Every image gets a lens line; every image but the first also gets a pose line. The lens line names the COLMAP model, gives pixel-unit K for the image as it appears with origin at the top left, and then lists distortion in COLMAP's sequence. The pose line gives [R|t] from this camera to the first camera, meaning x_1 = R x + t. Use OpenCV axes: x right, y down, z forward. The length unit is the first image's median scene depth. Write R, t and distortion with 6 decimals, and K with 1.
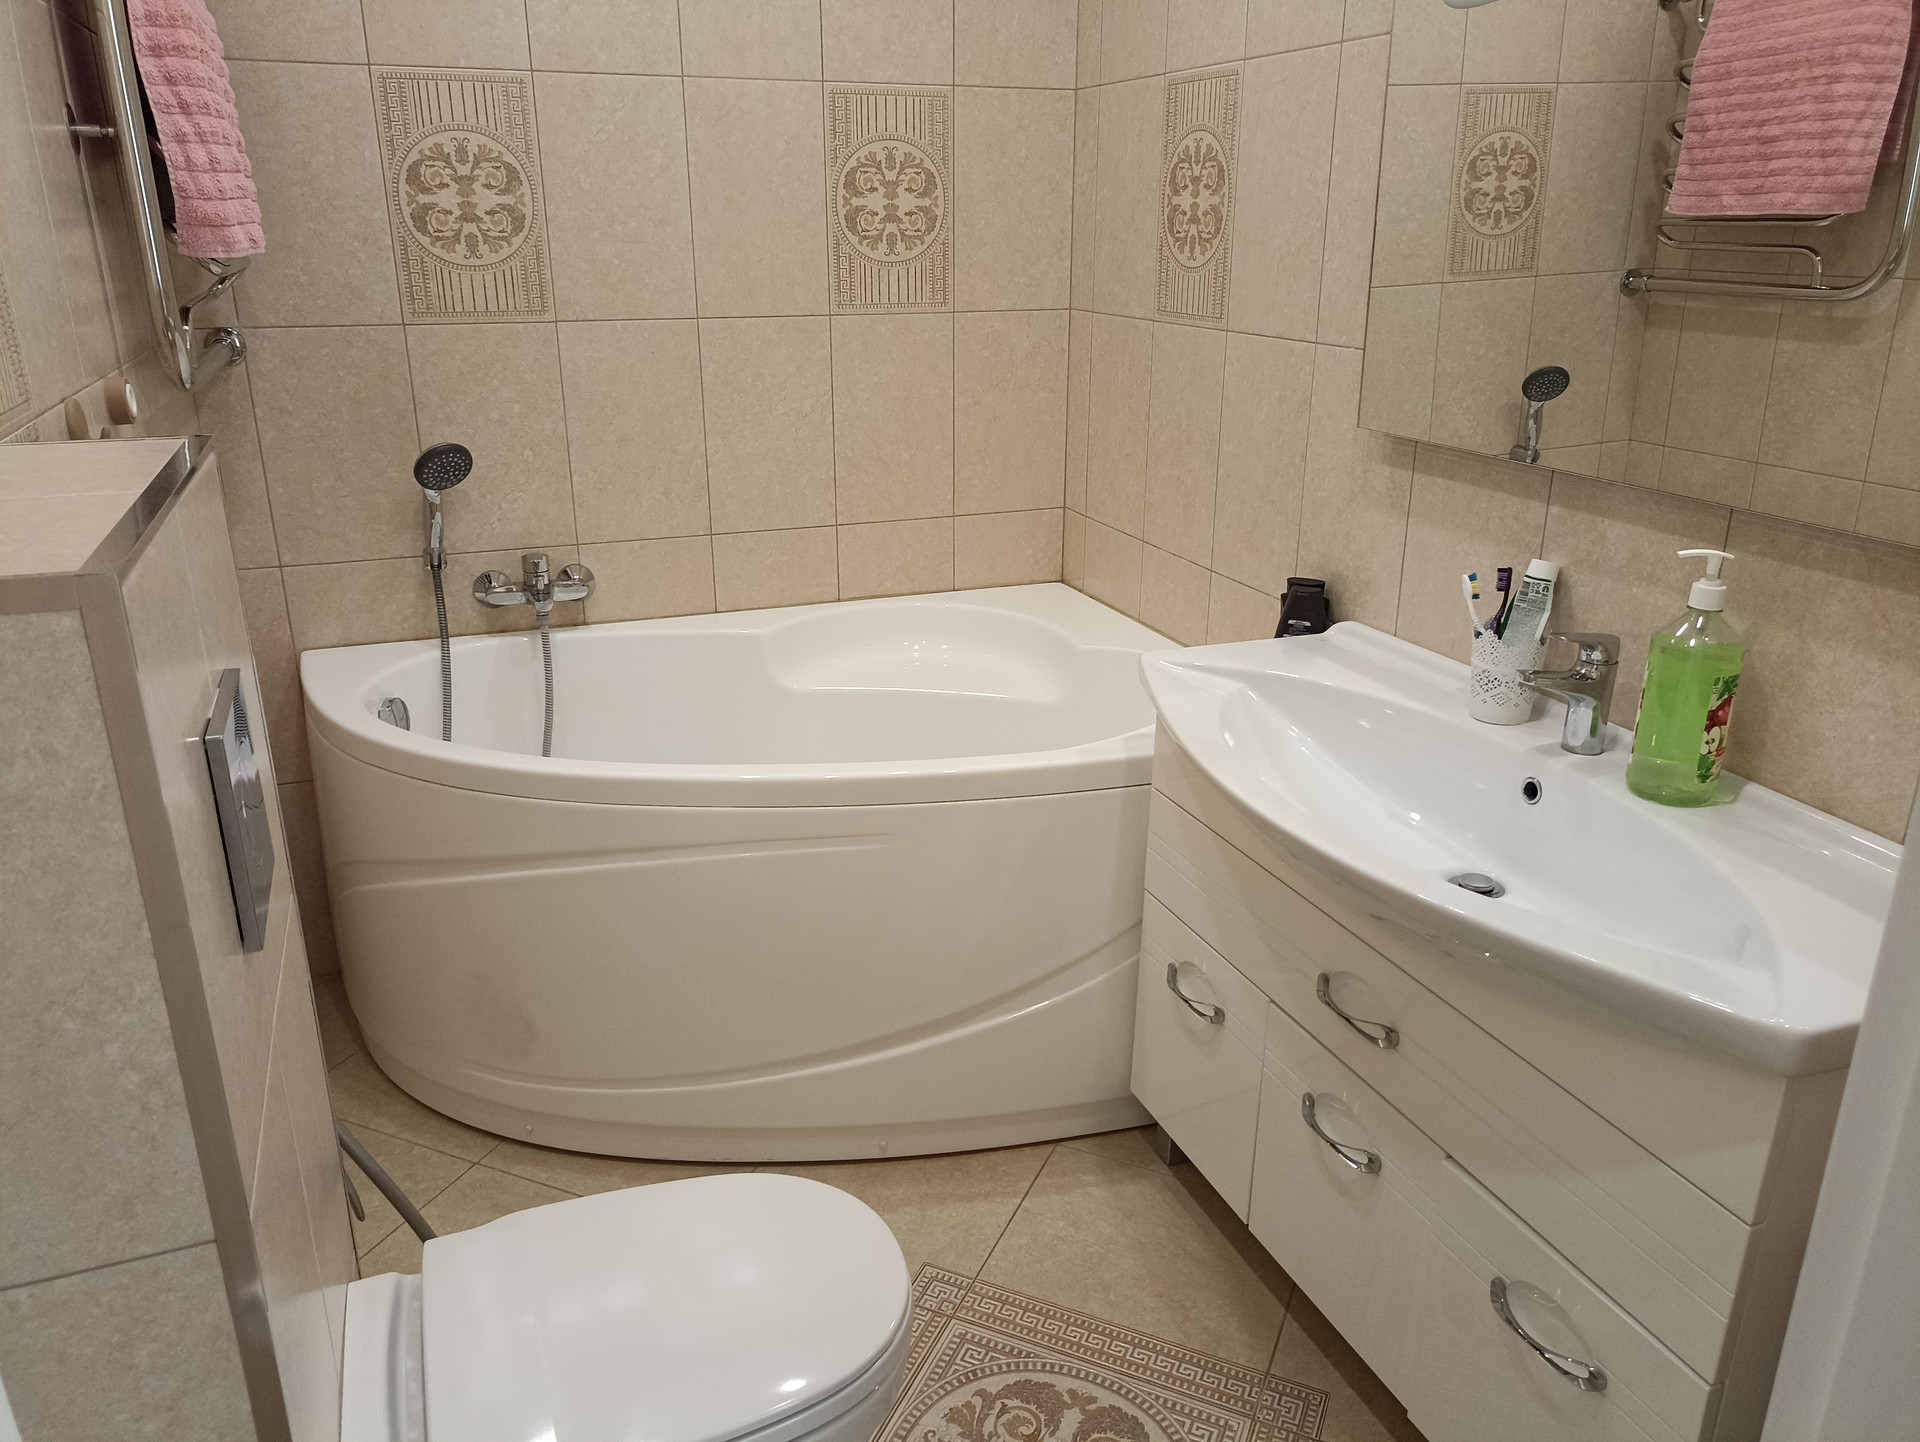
lens RADIAL K [[1398.7, 0, 958.3], [0, 1398.7, 732.0], [0, 0, 1]] dist [0.029464, -0.017120]
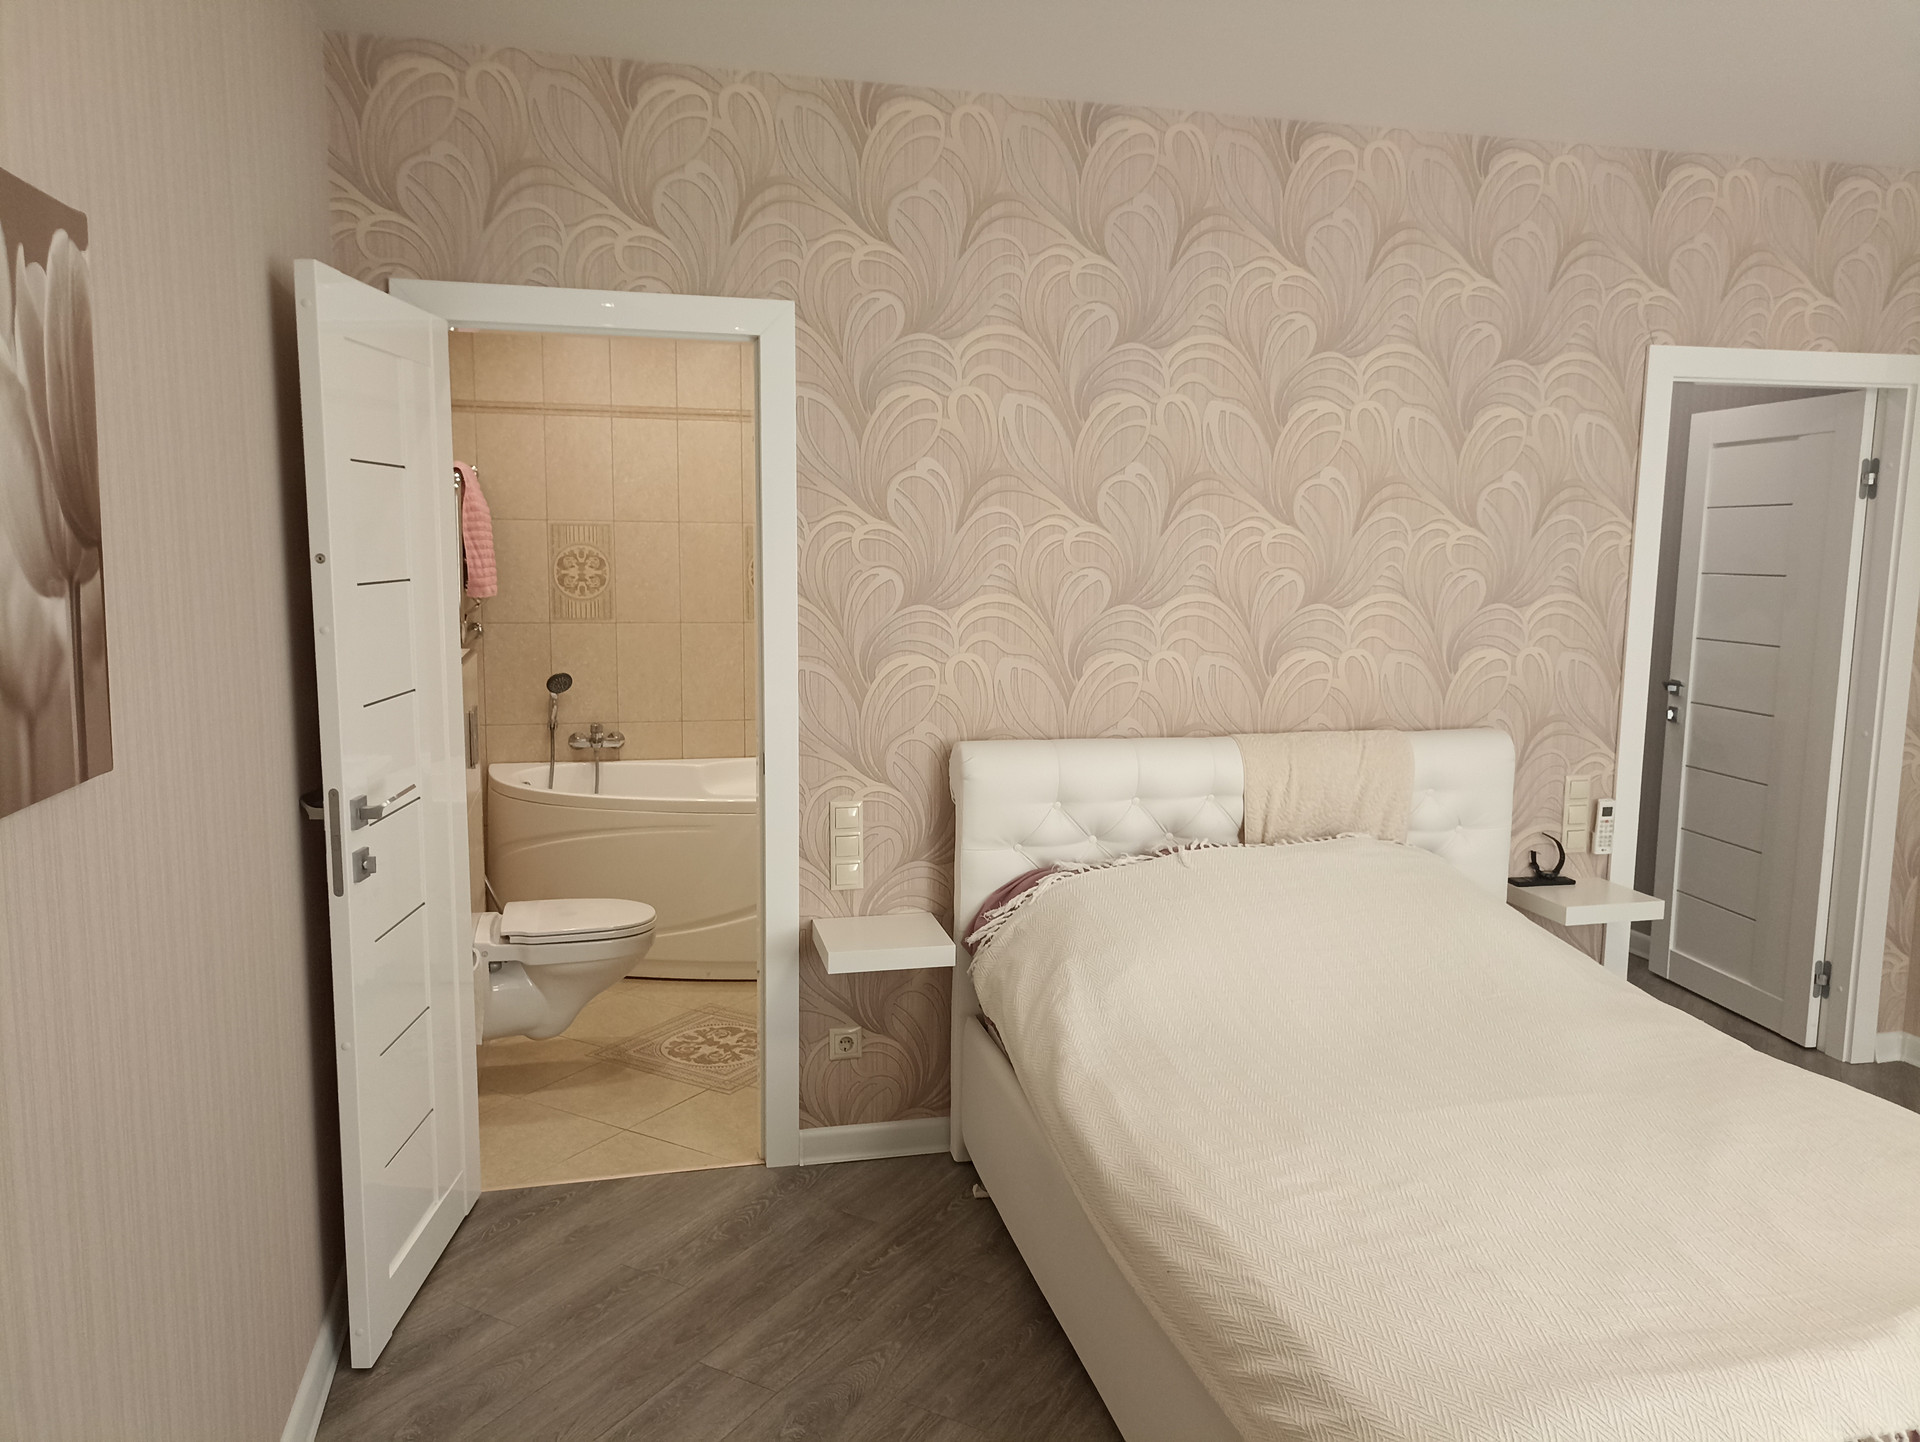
lens RADIAL K [[1398.7, 0, 962.7], [0, 1398.7, 714.6], [0, 0, 1]] dist [0.029464, -0.017120]
pose [[0.993067, 0.021961, -0.115478, 0.543815], [-0.047930, 0.972667, -0.227204, 0.344538], [0.107332, 0.231164, 0.966976, -1.109550]]
